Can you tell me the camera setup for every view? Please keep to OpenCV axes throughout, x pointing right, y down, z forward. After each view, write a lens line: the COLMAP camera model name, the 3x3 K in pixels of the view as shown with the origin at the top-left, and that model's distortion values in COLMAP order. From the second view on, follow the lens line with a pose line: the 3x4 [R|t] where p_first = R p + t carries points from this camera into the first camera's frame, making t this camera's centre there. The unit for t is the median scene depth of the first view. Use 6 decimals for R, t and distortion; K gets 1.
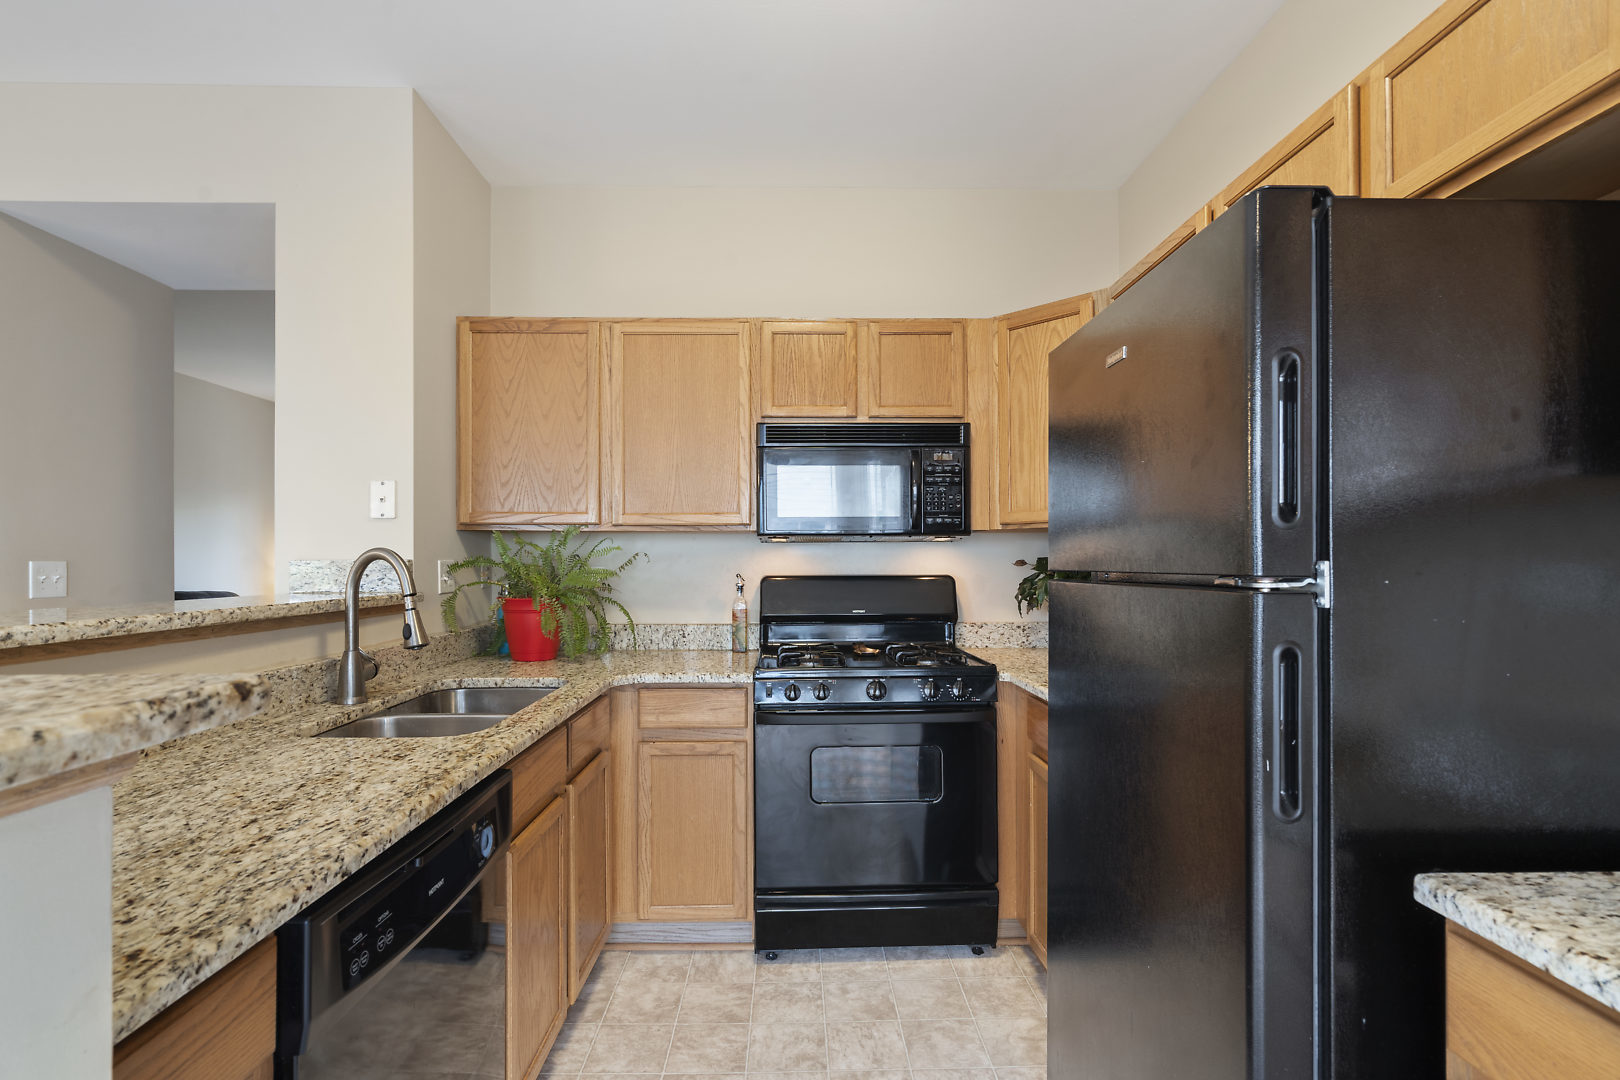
lens RADIAL K [[745.5, 0, 810.6], [0, 745.5, 548.4], [0, 0, 1]] dist [-0.004034, 0.001759]
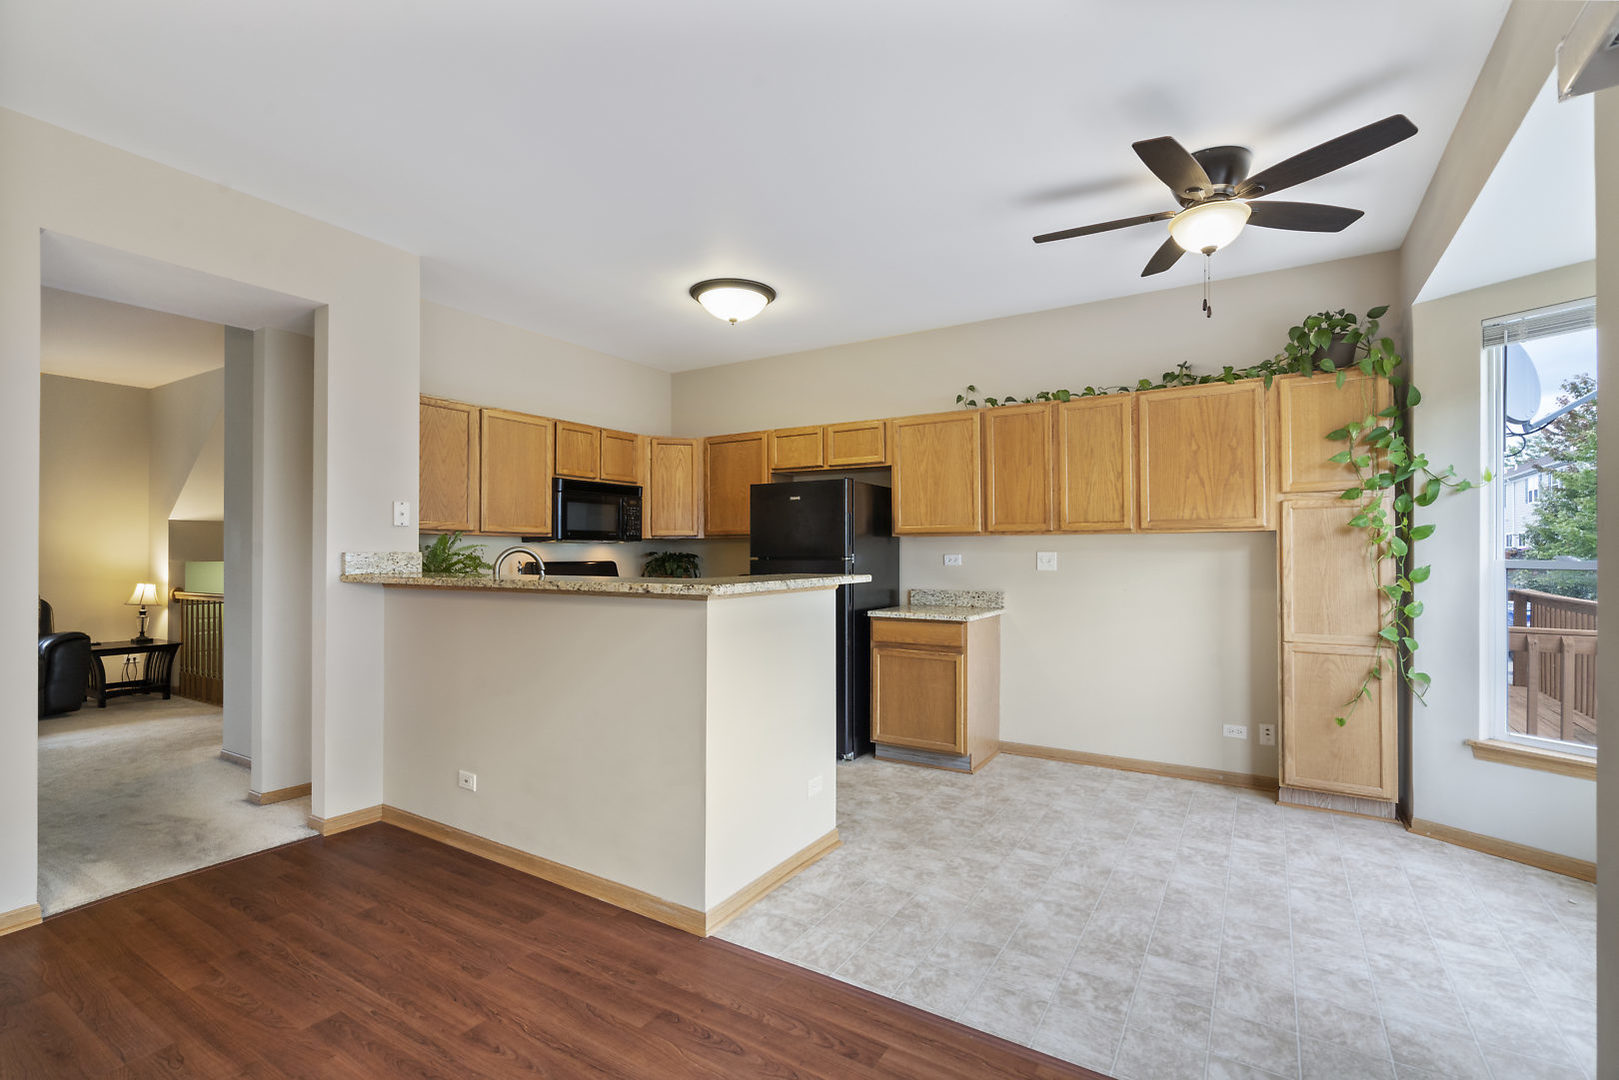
lens RADIAL K [[745.0, 0, 820.1], [0, 745.0, 543.4], [0, 0, 1]] dist [-0.004034, 0.001759]
pose [[0.530634, 0.016121, 0.847447, -1.260496], [-0.014437, 0.999846, -0.009980, -0.000563], [-0.847478, -0.006939, 0.530785, -0.506379]]
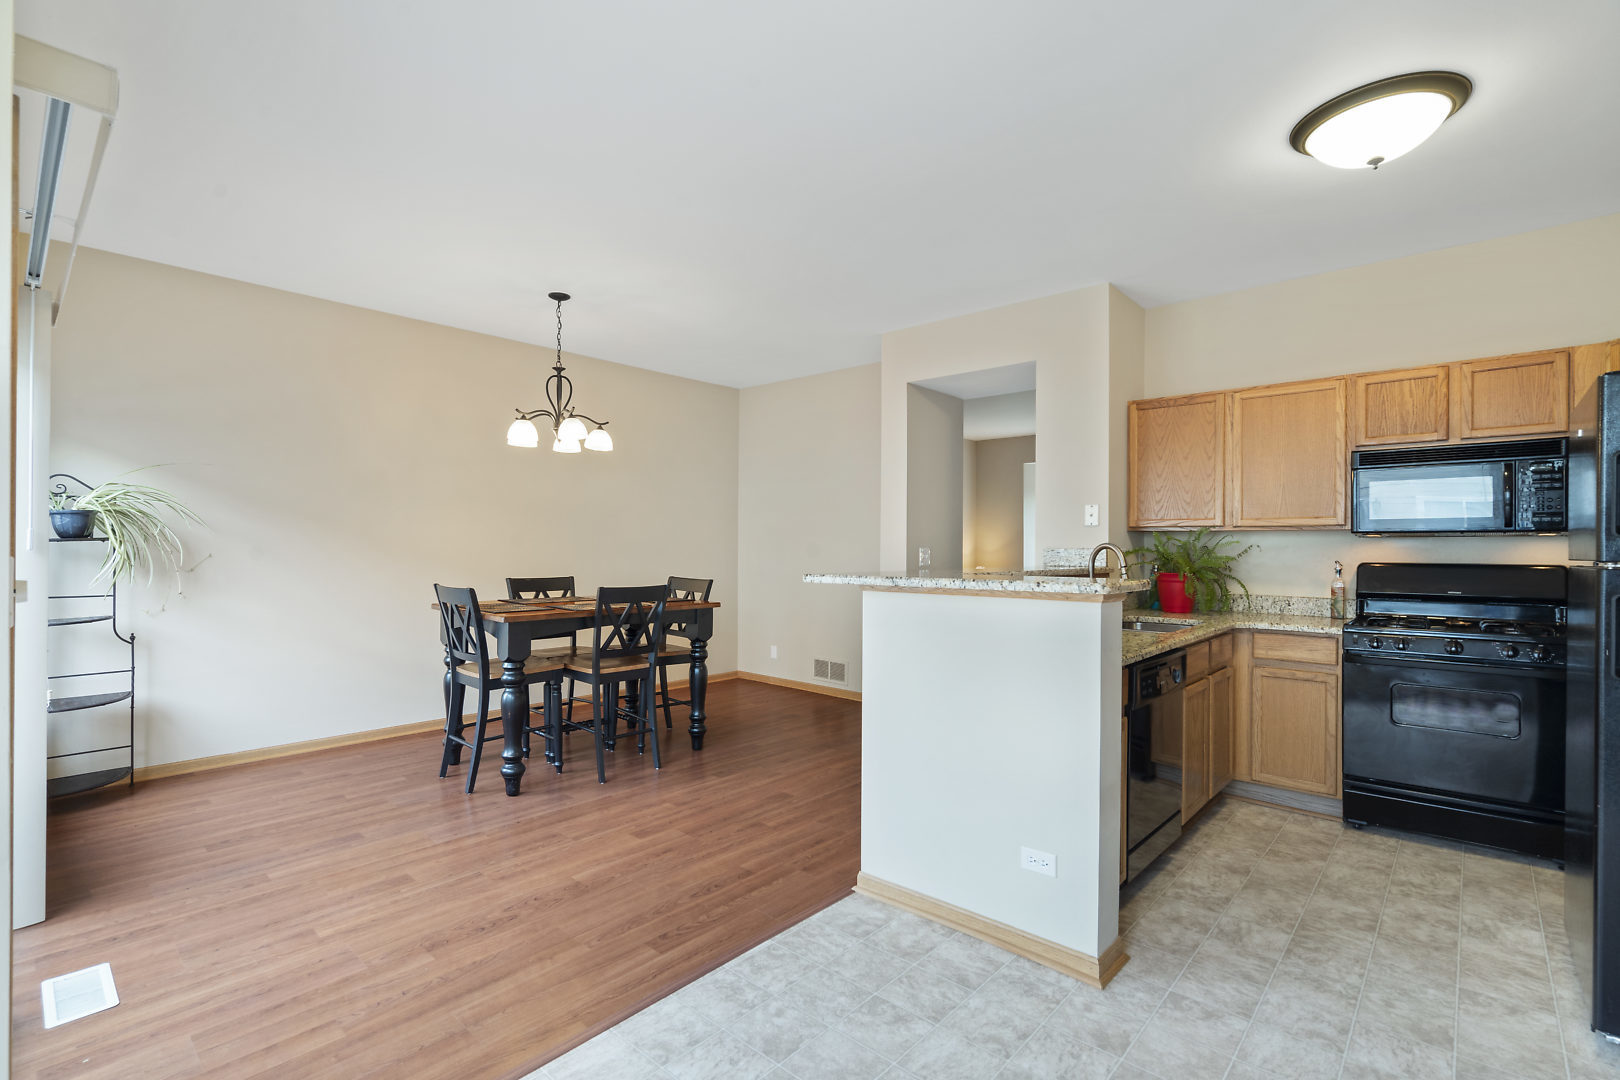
lens RADIAL K [[745.5, 0, 797.1], [0, 745.5, 547.7], [0, 0, 1]] dist [-0.004034, 0.001759]
pose [[0.719478, 0.007635, -0.694473, 0.147291], [0.002939, 0.999897, 0.014037, -0.012389], [0.694509, -0.012140, 0.719382, -0.702630]]
